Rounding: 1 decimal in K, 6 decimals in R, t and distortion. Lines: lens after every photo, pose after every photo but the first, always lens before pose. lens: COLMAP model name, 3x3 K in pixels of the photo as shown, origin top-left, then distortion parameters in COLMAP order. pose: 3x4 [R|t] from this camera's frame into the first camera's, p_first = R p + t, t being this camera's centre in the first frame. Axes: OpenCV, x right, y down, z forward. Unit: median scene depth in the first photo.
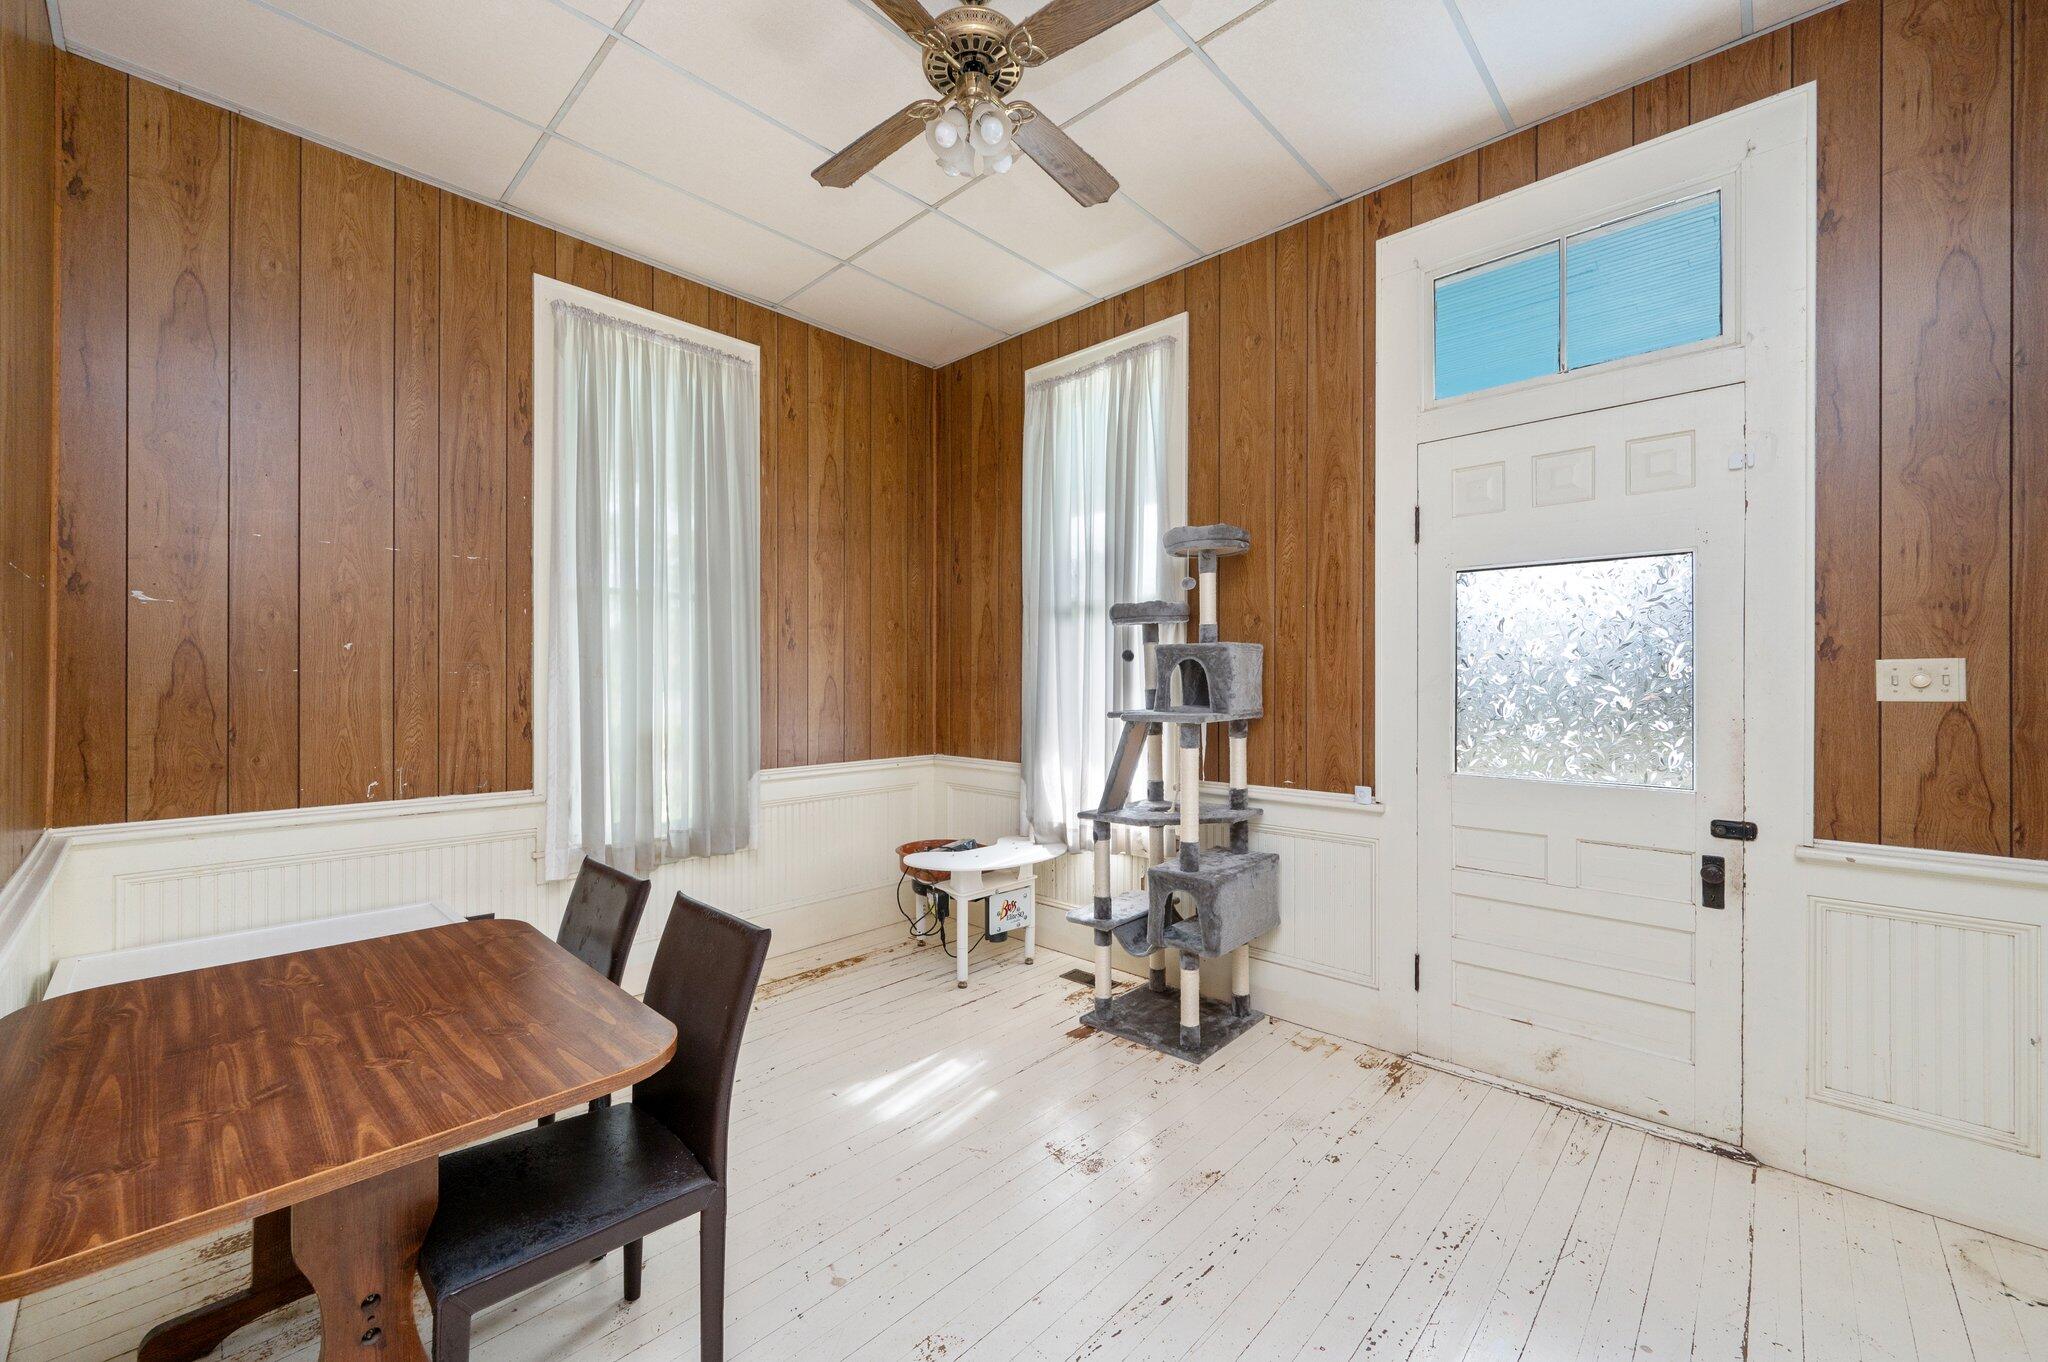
lens RADIAL K [[815.7, 0, 1024.3], [0, 815.7, 683.3], [0, 0, 1]] dist [0.000968, 0.000030]
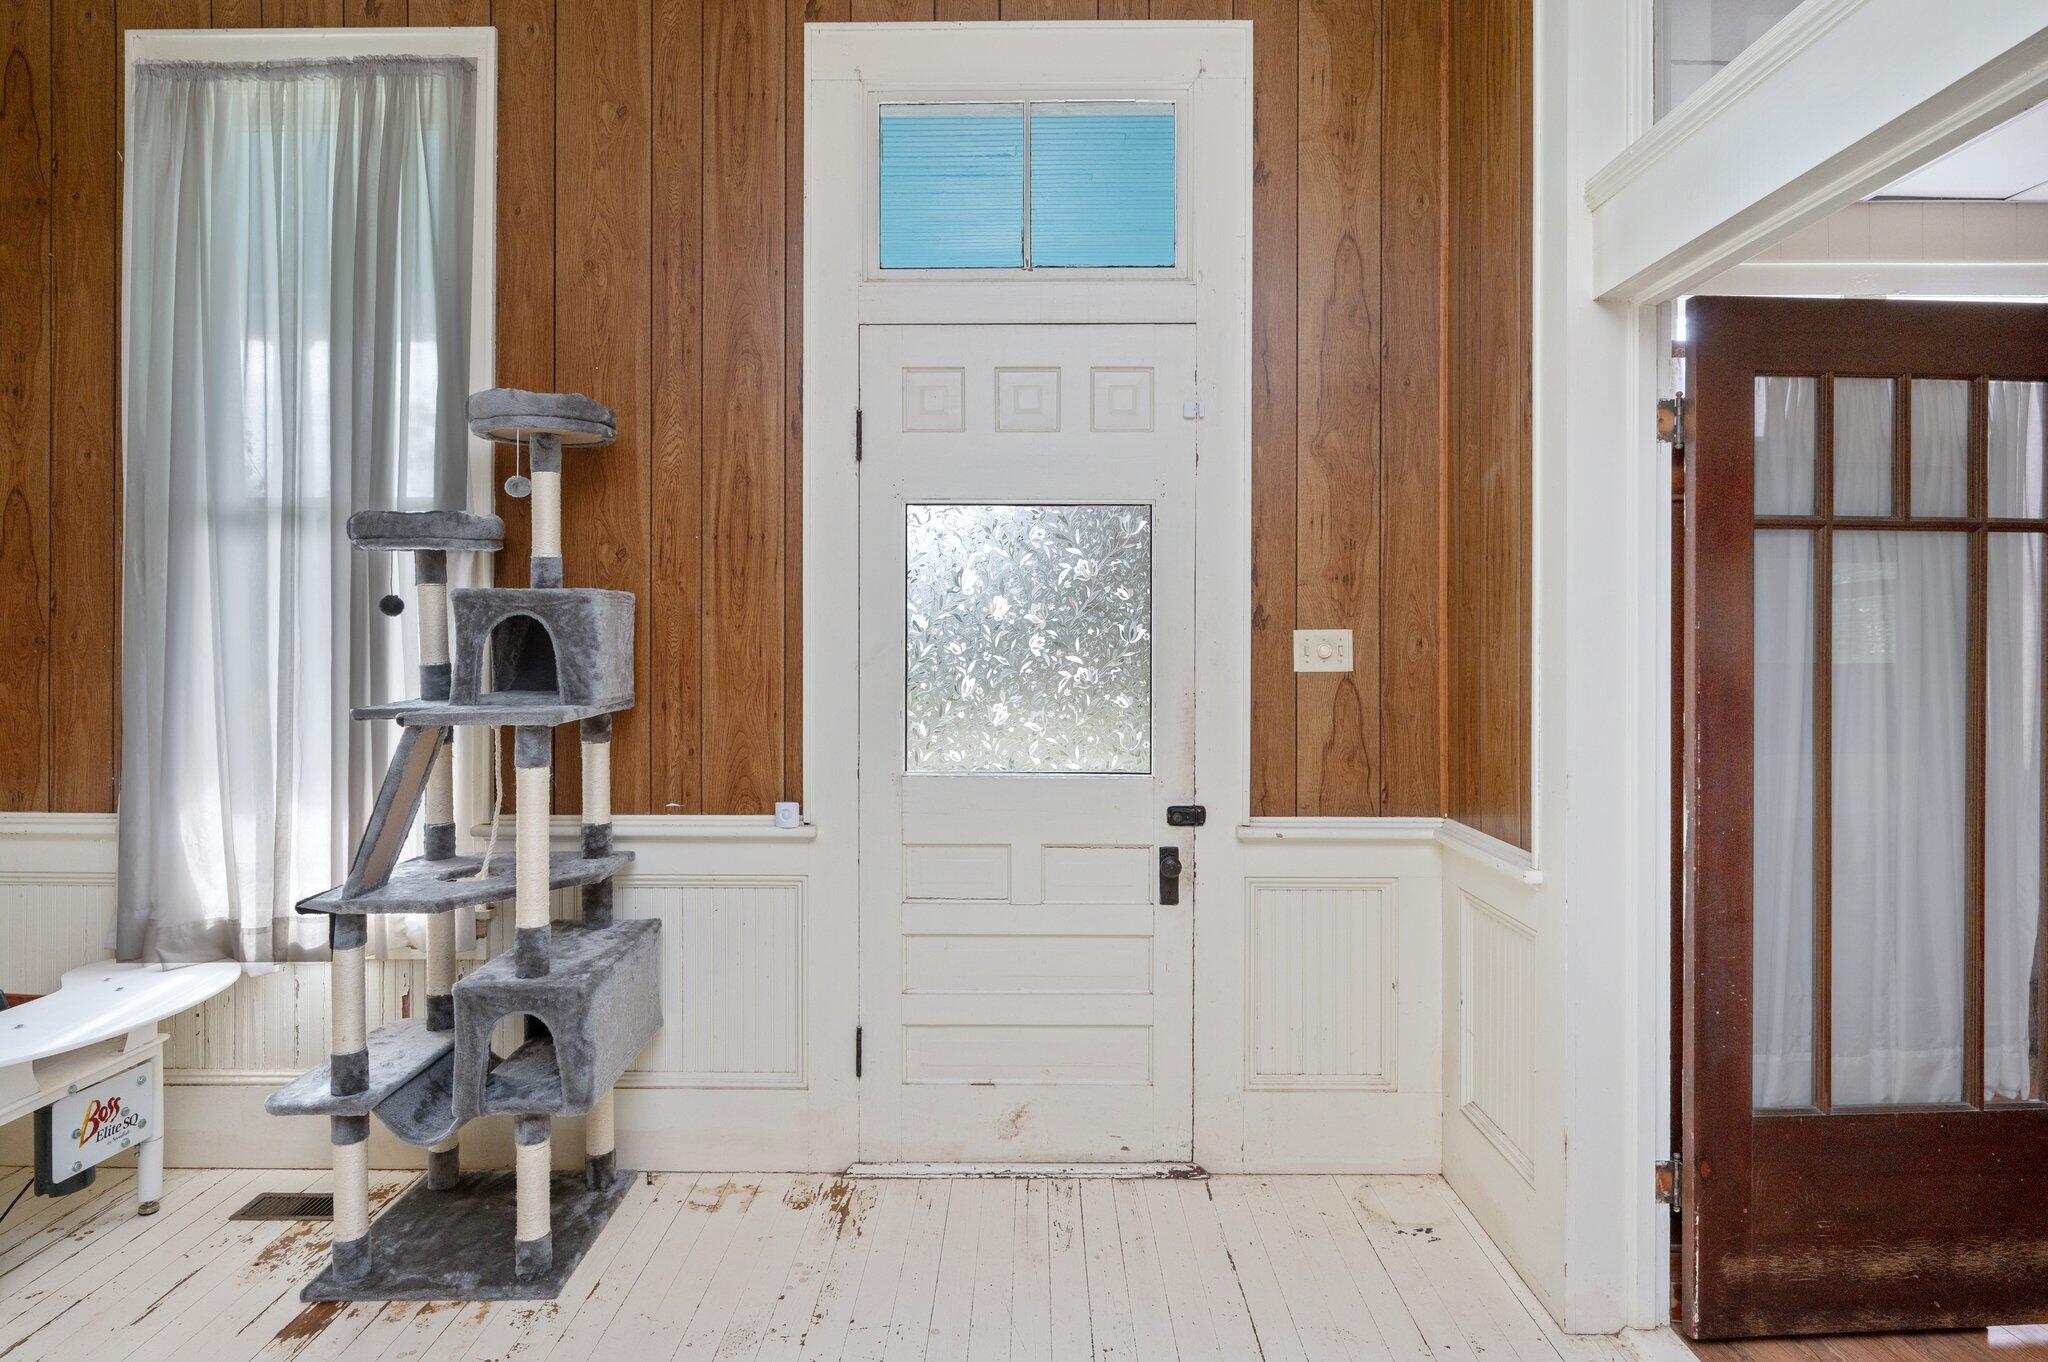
lens RADIAL K [[1132.4, 0, 1023.8], [0, 1132.4, 635.4], [0, 0, 1]] dist [-0.001276, 0.000618]
pose [[0.733119, -0.000921, 0.680100, -0.091634], [-0.000810, 0.999997, 0.002226, -0.017816], [-0.680100, -0.002183, 0.733116, 0.155007]]
